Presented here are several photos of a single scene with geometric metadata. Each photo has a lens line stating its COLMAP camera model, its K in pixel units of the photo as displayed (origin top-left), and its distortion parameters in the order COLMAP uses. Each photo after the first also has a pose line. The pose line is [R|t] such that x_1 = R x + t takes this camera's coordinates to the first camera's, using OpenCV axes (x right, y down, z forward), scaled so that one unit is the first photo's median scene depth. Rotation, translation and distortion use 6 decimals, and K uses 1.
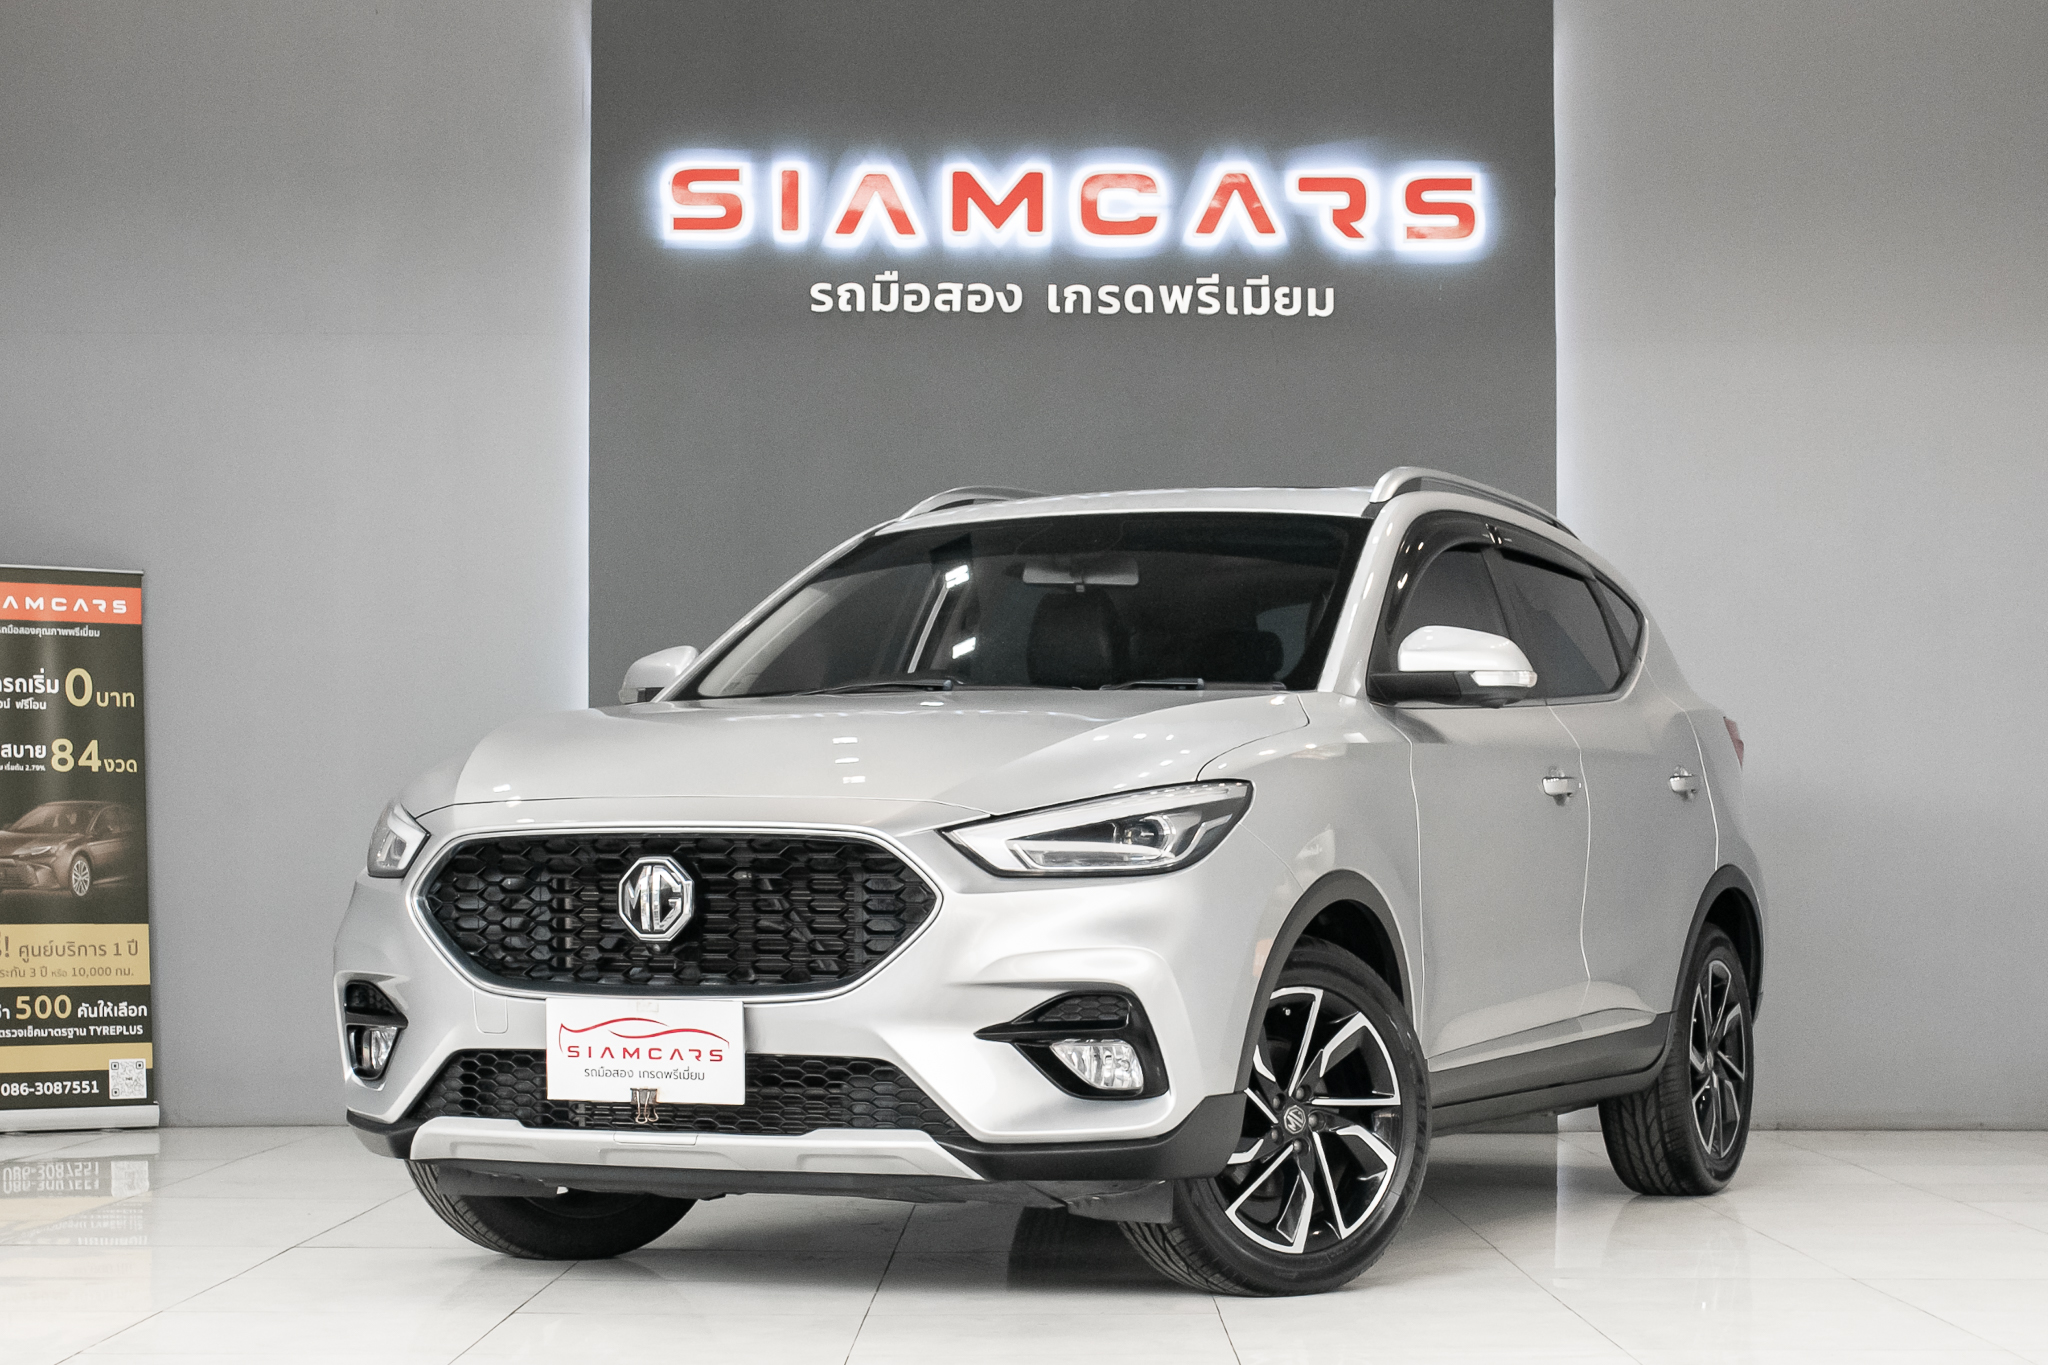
lens RADIAL K [[1993.4, 0, 1029.7], [0, 1993.4, 685.6], [0, 0, 1]] dist [-0.033872, 0.000000]
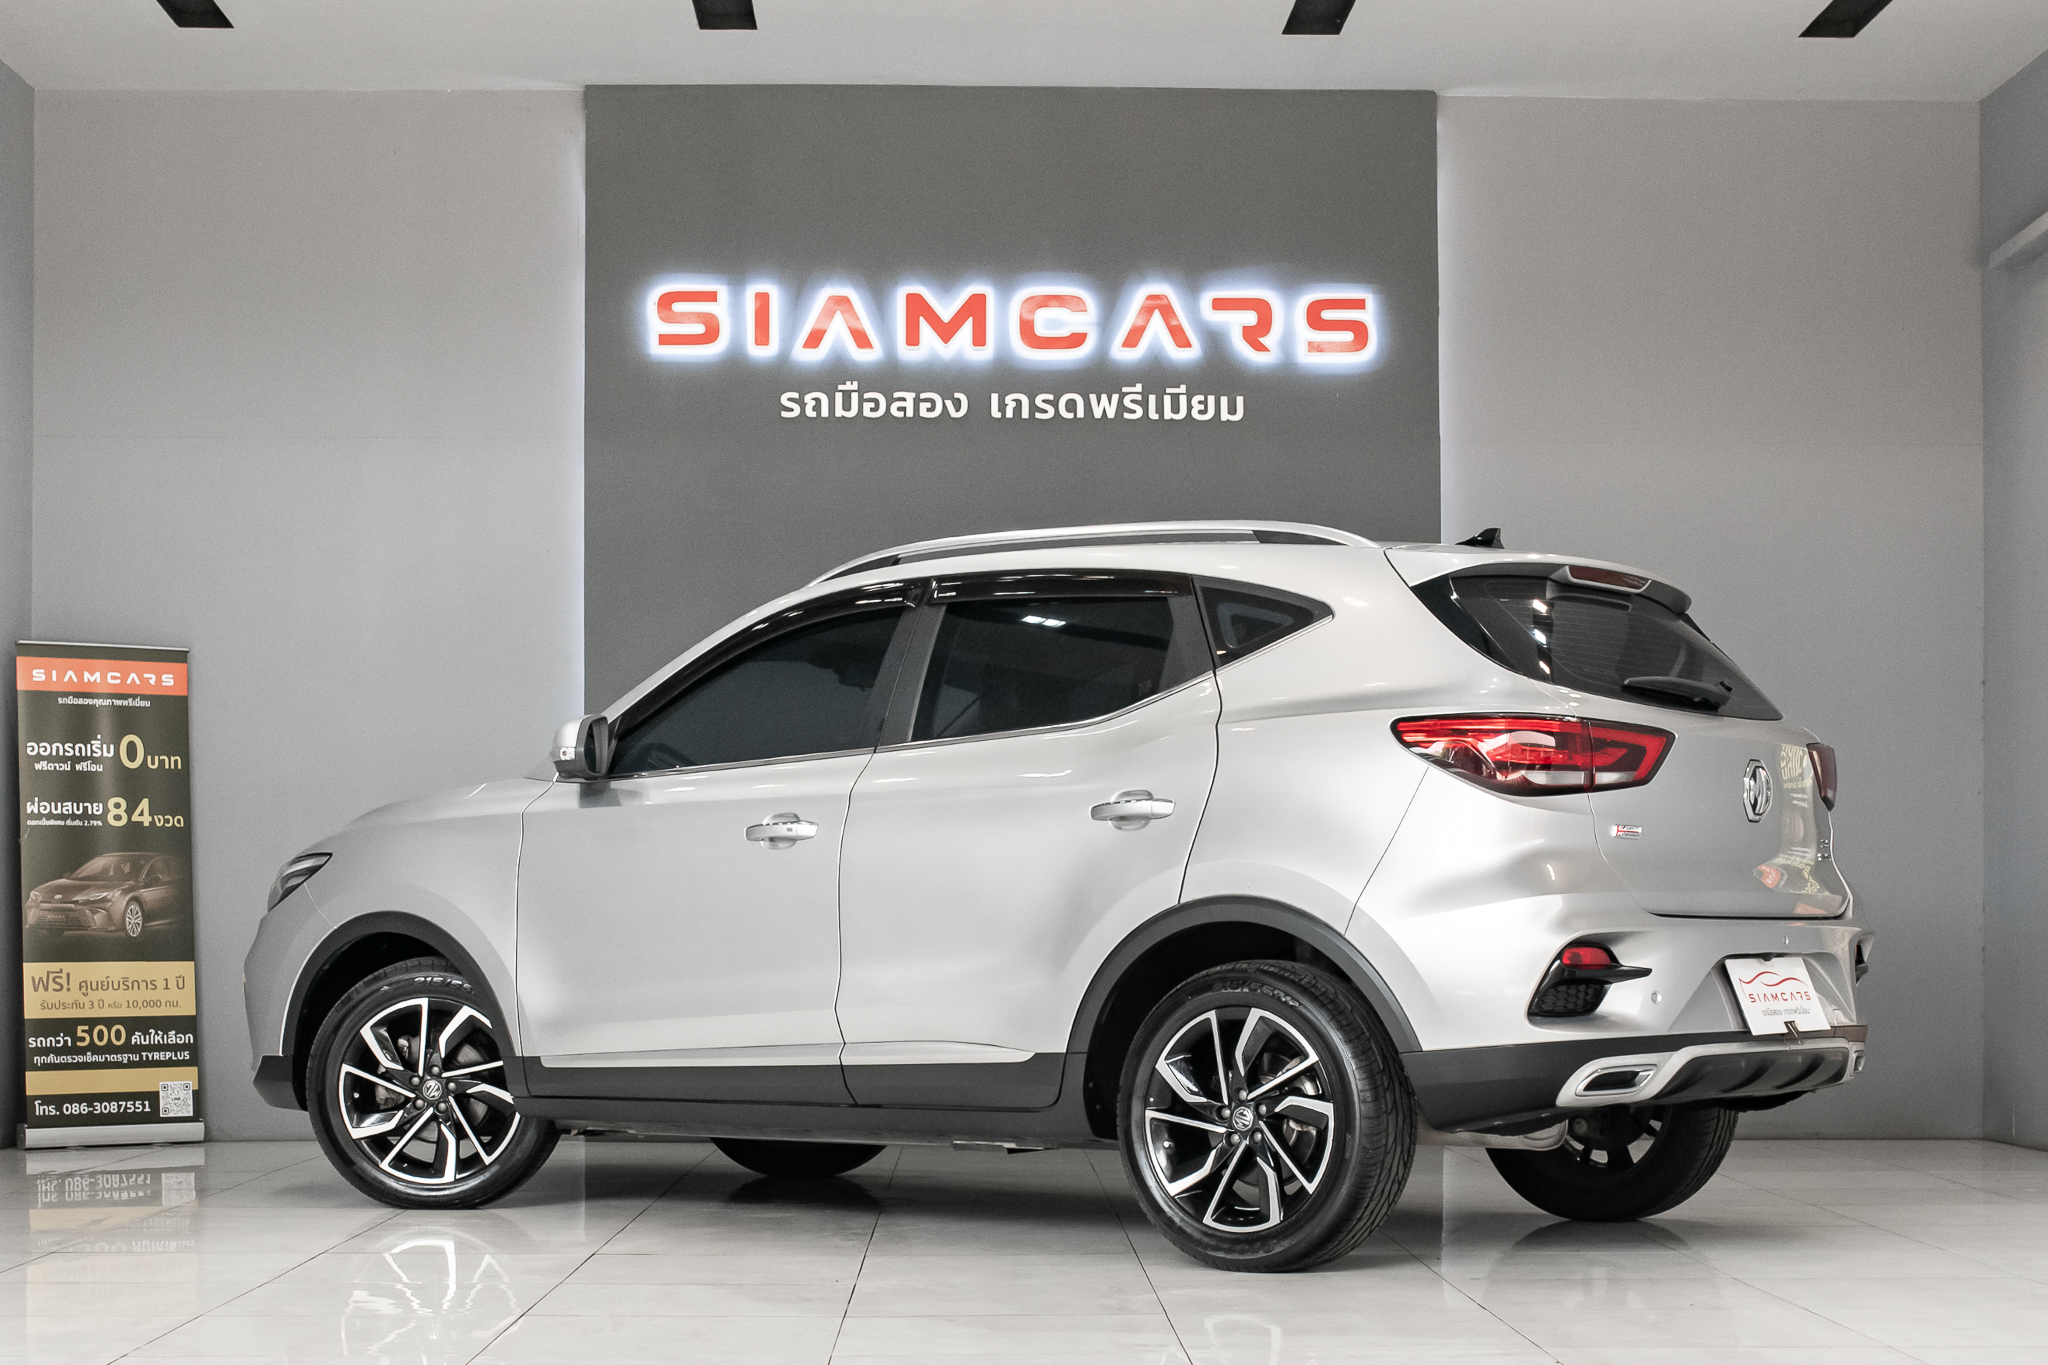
lens RADIAL K [[1993.4, 0, 1016.9], [0, 1993.4, 680.9], [0, 0, 1]] dist [-0.033872, 0.000000]
pose [[0.999724, -0.001738, 0.023413, -0.002717], [0.002550, 0.999395, -0.034683, 0.000914], [-0.023339, 0.034733, 0.999124, -0.125521]]
